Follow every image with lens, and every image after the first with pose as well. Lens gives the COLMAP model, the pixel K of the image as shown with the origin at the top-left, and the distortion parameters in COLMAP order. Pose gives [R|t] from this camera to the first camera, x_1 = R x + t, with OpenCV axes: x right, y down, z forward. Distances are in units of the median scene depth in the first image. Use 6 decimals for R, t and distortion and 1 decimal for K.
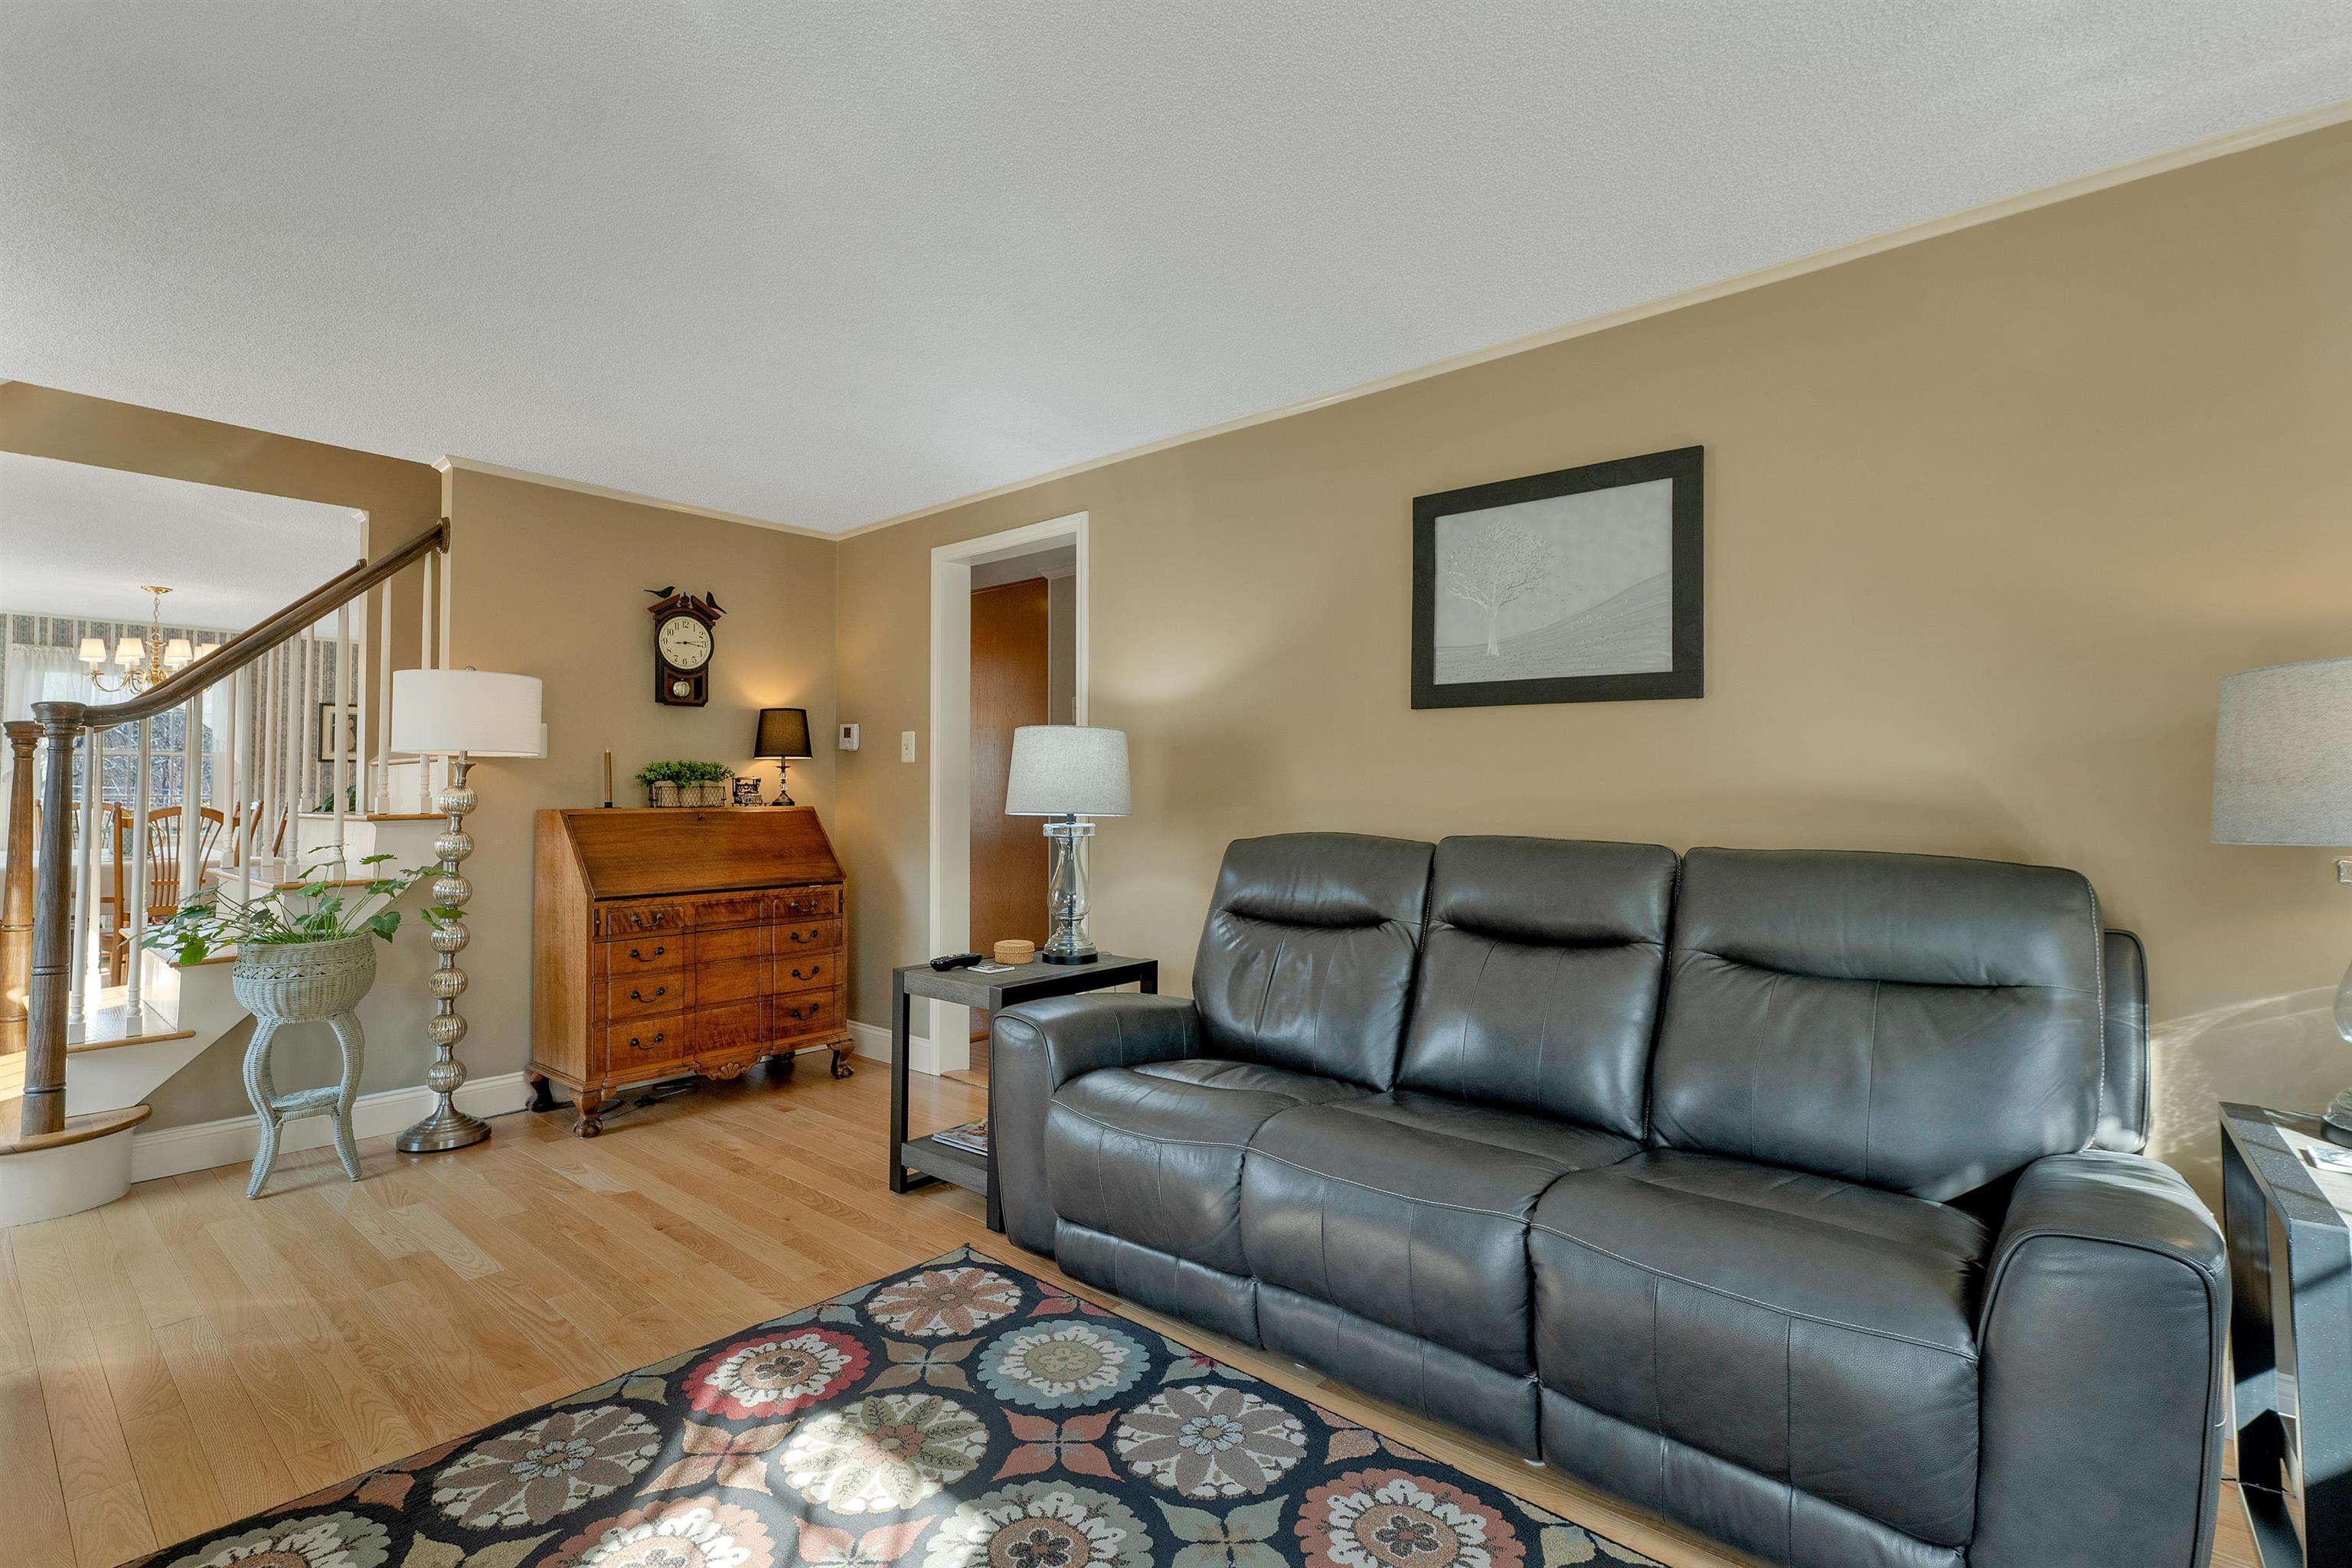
lens RADIAL K [[1083.7, 0, 1175.2], [0, 1083.7, 754.6], [0, 0, 1]] dist [0.001079, -0.000113]
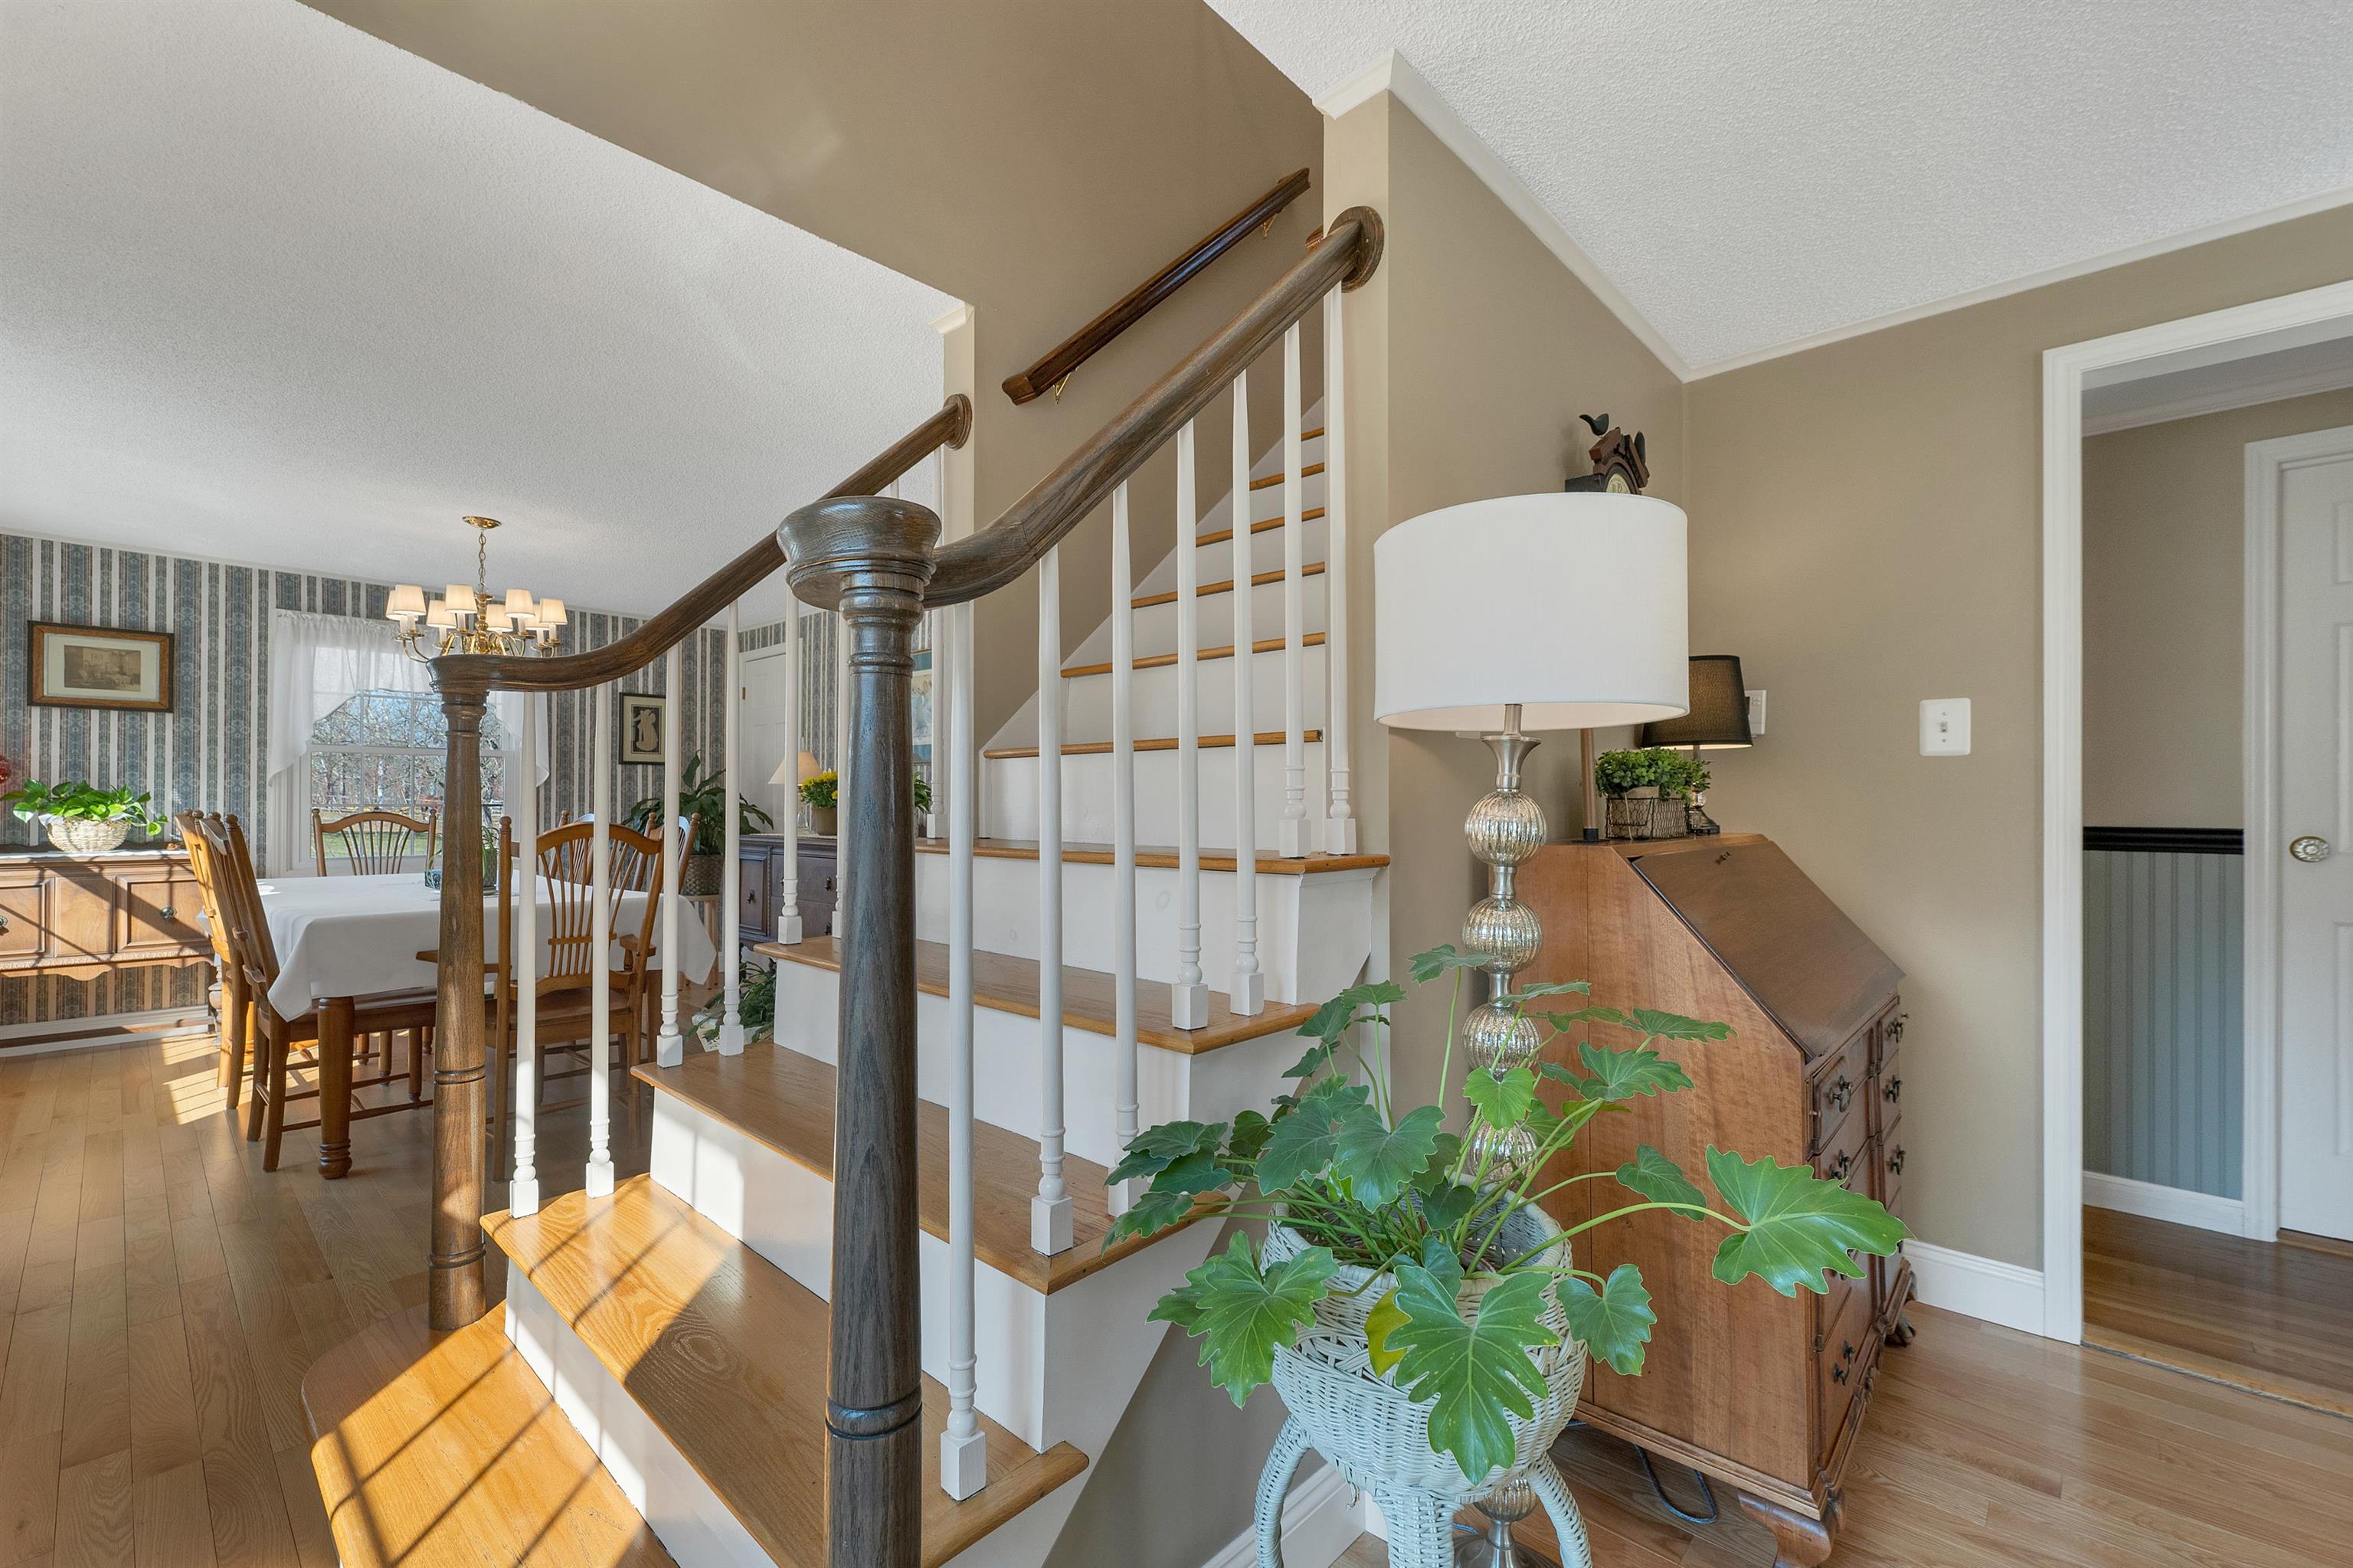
lens RADIAL K [[990.9, 0, 1168.2], [0, 990.9, 797.8], [0, 0, 1]] dist [0.001964, 0.000216]
pose [[0.999065, 0.005034, -0.042936, -1.043522], [-0.003787, 0.999570, 0.029087, 0.026254], [0.043064, -0.028897, 0.998654, 0.811785]]
